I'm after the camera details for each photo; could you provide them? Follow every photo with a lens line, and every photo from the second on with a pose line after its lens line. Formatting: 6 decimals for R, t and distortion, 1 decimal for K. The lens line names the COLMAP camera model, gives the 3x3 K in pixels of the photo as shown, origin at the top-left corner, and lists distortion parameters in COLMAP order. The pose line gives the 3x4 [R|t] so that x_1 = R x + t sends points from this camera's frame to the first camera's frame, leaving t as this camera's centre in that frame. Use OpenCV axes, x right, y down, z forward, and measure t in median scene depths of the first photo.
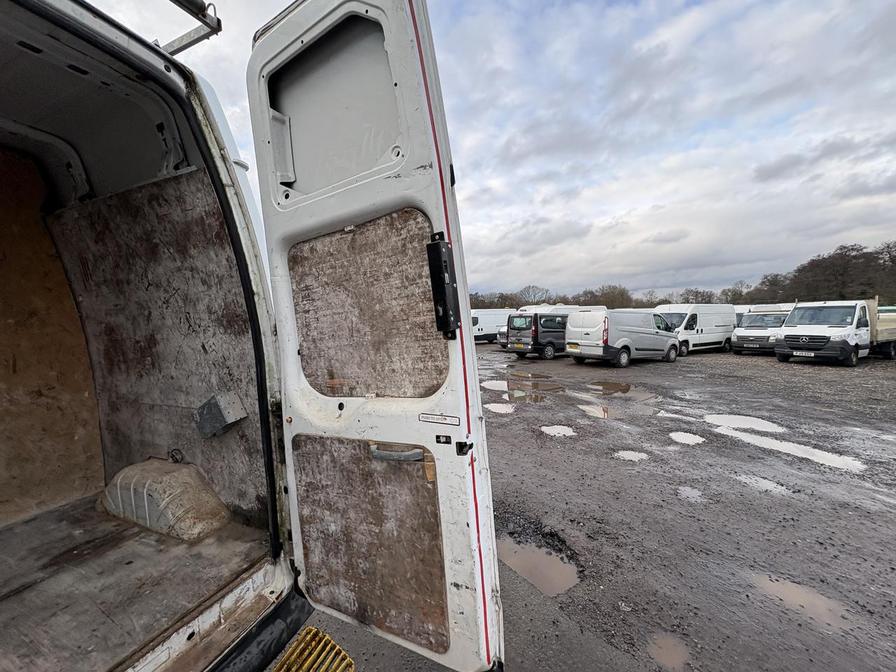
lens RADIAL K [[356.2, 0, 446.2], [0, 356.2, 338.1], [0, 0, 1]] dist [-0.000819, -0.000462]
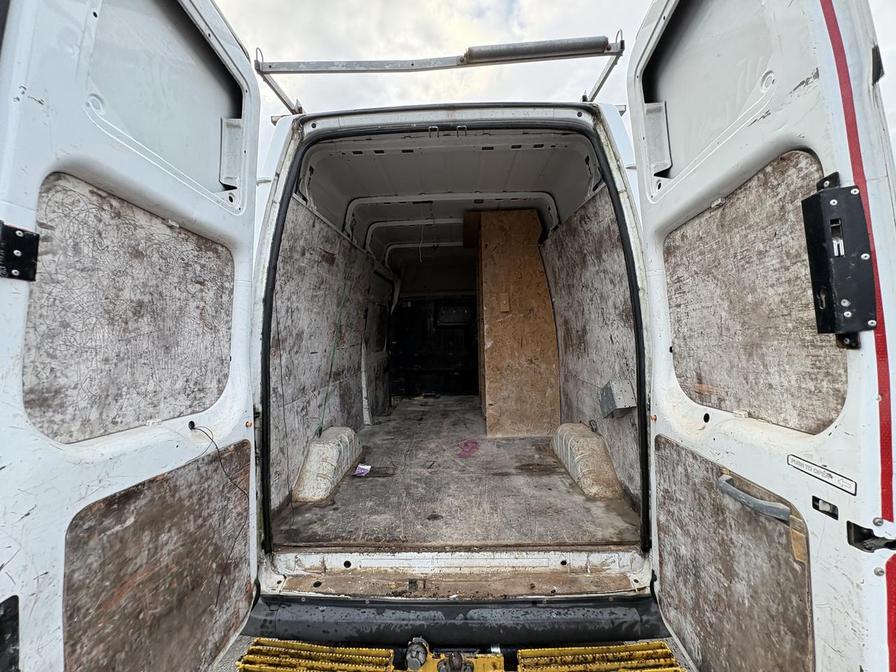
lens RADIAL K [[356.2, 0, 449.7], [0, 356.2, 338.2], [0, 0, 1]] dist [-0.000819, -0.000462]
pose [[0.366607, 0.061916, -0.928313, 0.245317], [-0.043963, 0.997821, 0.049191, -0.010347], [0.929337, 0.022778, 0.368530, 0.119200]]
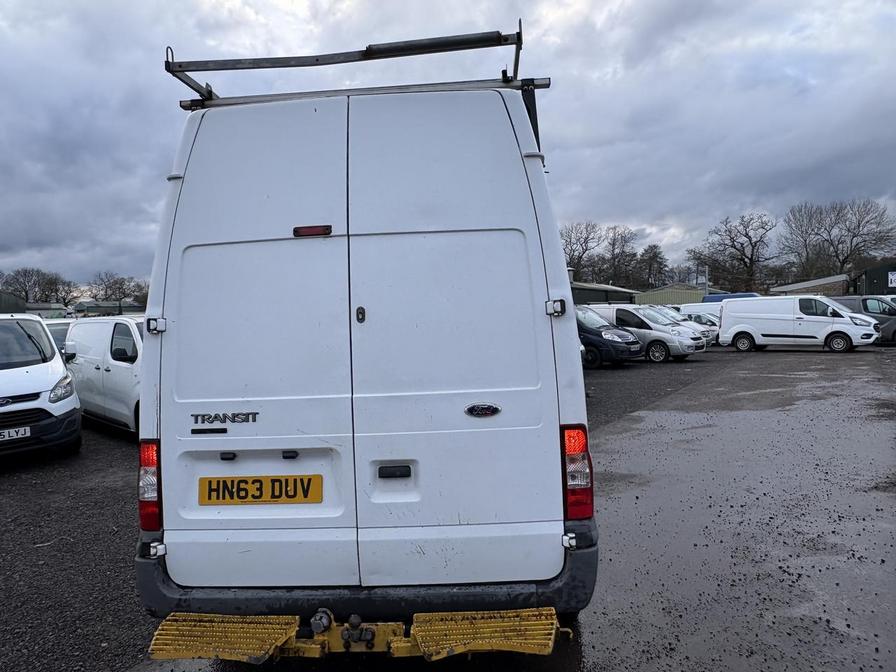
lens RADIAL K [[621.4, 0, 452.1], [0, 621.4, 332.0], [0, 0, 1]] dist [-0.006956, 0.005785]
pose [[0.337848, 0.028269, -0.940776, 1.182536], [-0.022766, 0.999502, 0.021858, 0.013895], [0.940925, 0.014033, 0.338323, 0.149705]]
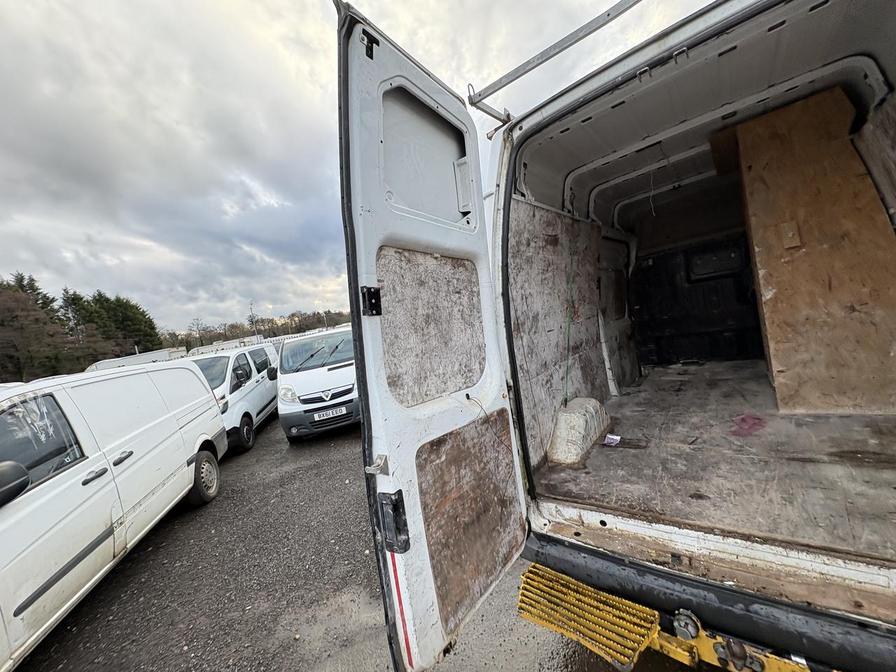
lens RADIAL K [[356.2, 0, 446.5], [0, 356.2, 338.9], [0, 0, 1]] dist [-0.000819, -0.000462]
pose [[-0.267638, 0.133934, -0.954165, 0.352384], [0.136467, 0.985578, 0.100065, -0.046425], [0.953806, -0.103430, -0.282056, 0.147631]]
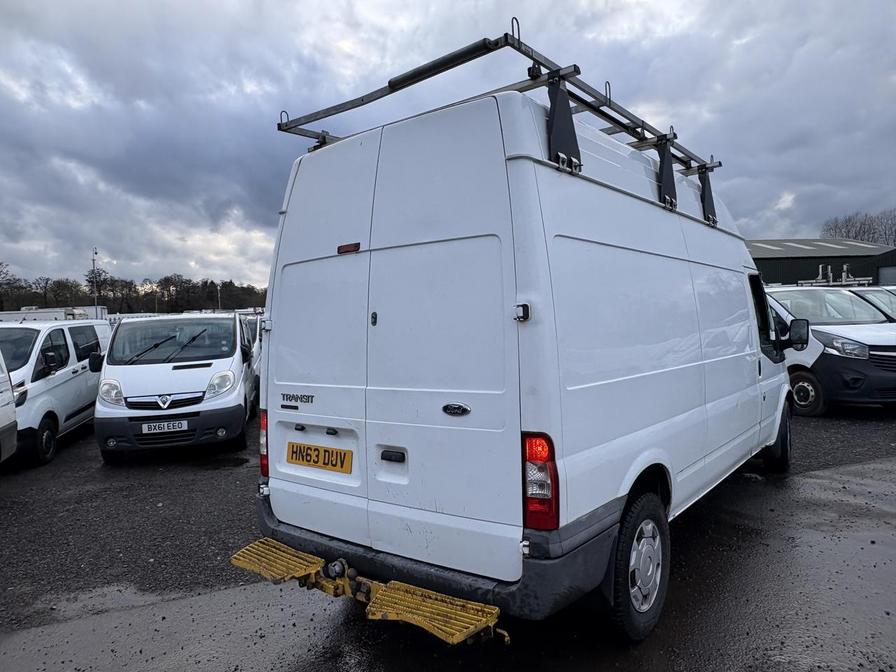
lens RADIAL K [[621.4, 0, 440.2], [0, 621.4, 344.3], [0, 0, 1]] dist [-0.006956, 0.005785]
pose [[-0.266226, 0.068840, -0.961449, 1.368582], [-0.009666, 0.997206, 0.074077, -0.066514], [0.963862, 0.029014, -0.264816, 1.351197]]
